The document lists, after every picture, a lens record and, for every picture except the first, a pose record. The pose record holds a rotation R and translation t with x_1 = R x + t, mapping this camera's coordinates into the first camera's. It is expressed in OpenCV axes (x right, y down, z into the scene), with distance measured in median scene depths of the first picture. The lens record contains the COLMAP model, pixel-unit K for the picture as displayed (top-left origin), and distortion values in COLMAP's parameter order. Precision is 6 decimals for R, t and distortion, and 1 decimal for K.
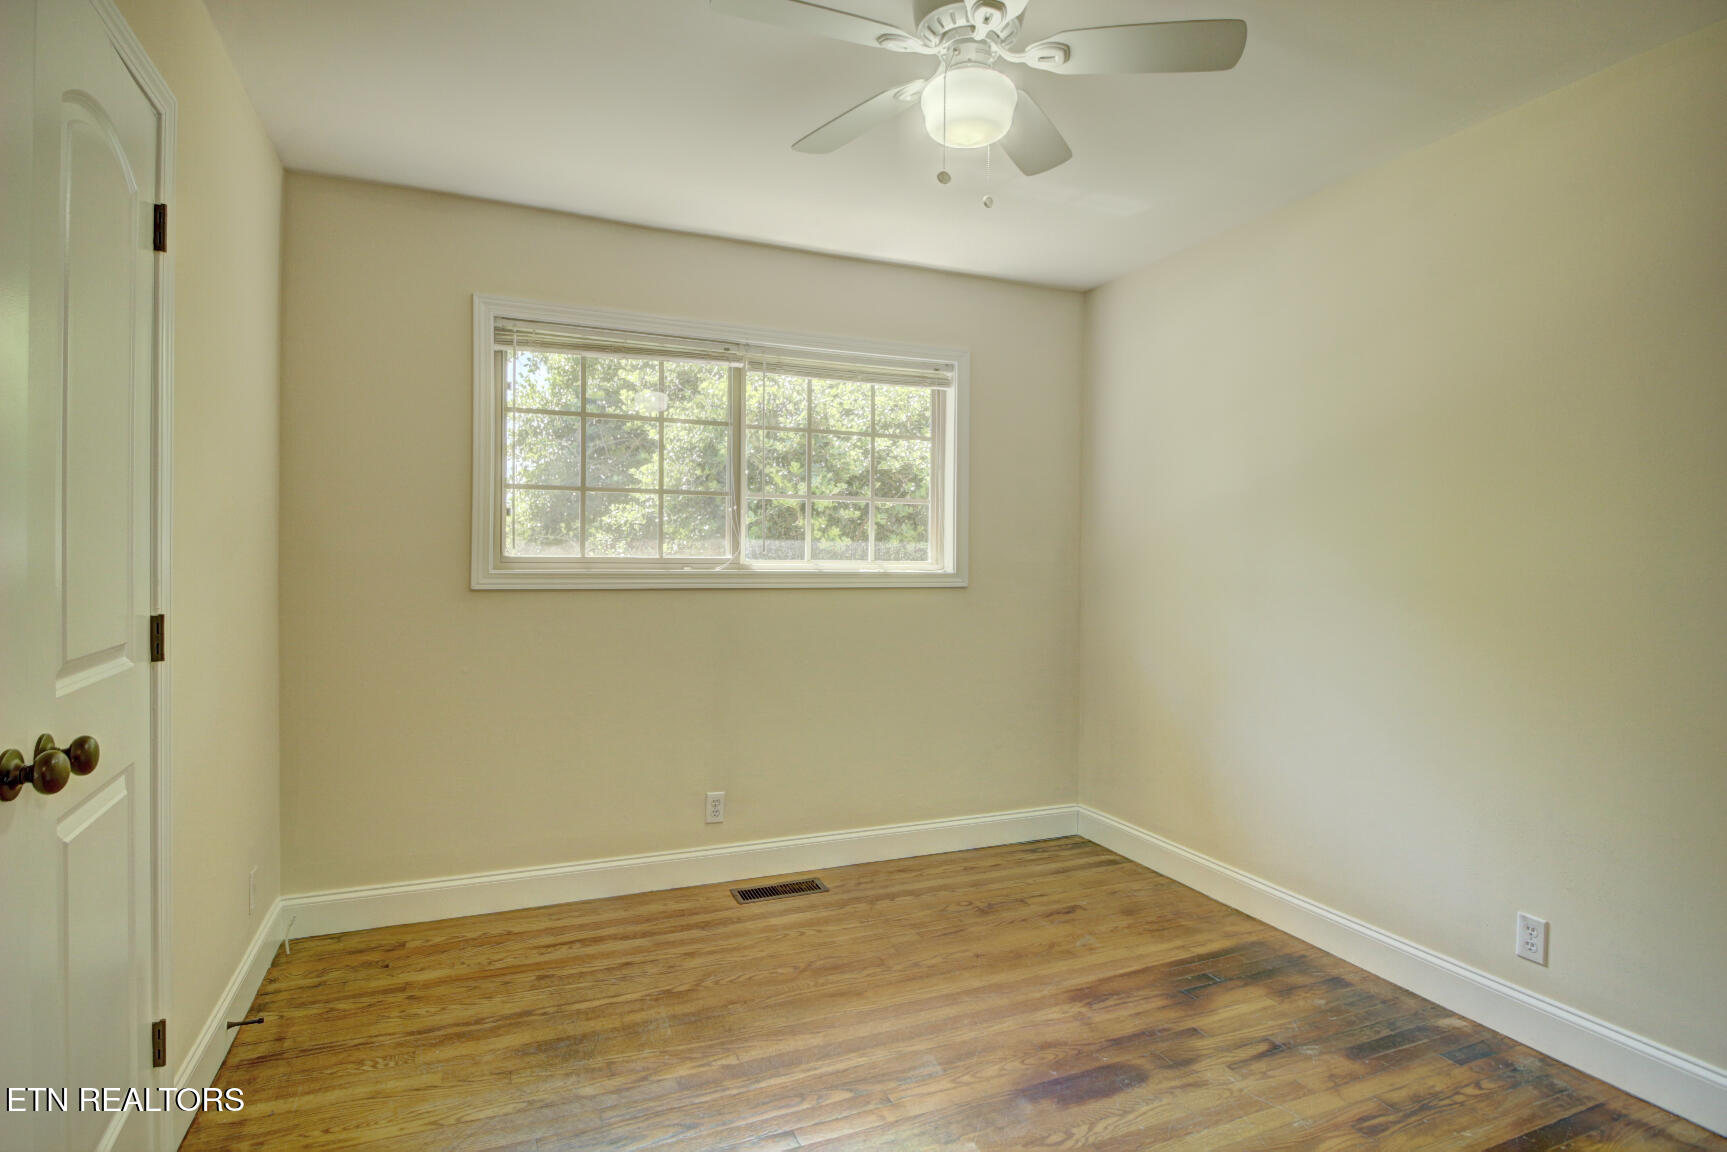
lens RADIAL K [[888.7, 0, 863.5], [0, 888.7, 576.0], [0, 0, 1]] dist [0.039590, 0.000252]
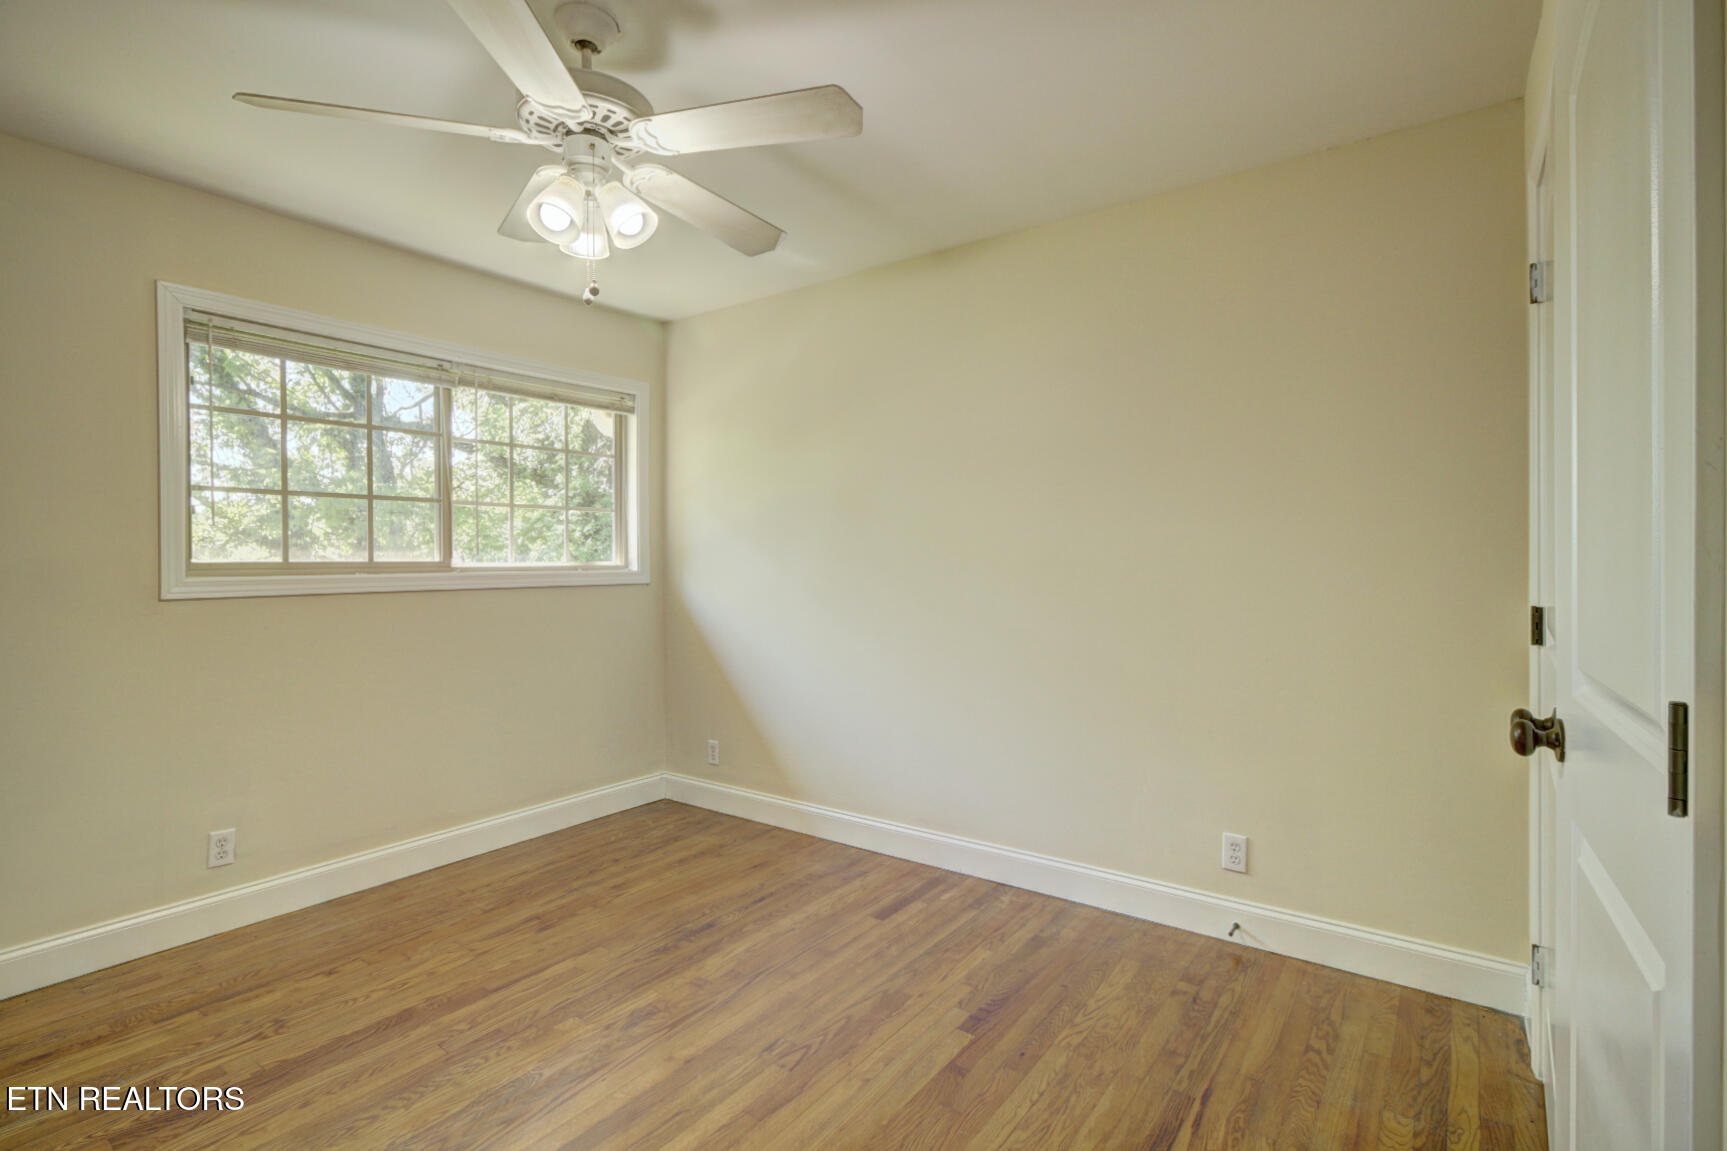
lens RADIAL K [[846.0, 0, 863.5], [0, 846.0, 575.5], [0, 0, 1]] dist [0.003474, 0.000813]
pose [[0.842103, -0.023359, 0.538811, -0.255736], [0.021471, 0.999722, 0.009783, -0.002005], [-0.538889, 0.003330, 0.842370, -0.111805]]
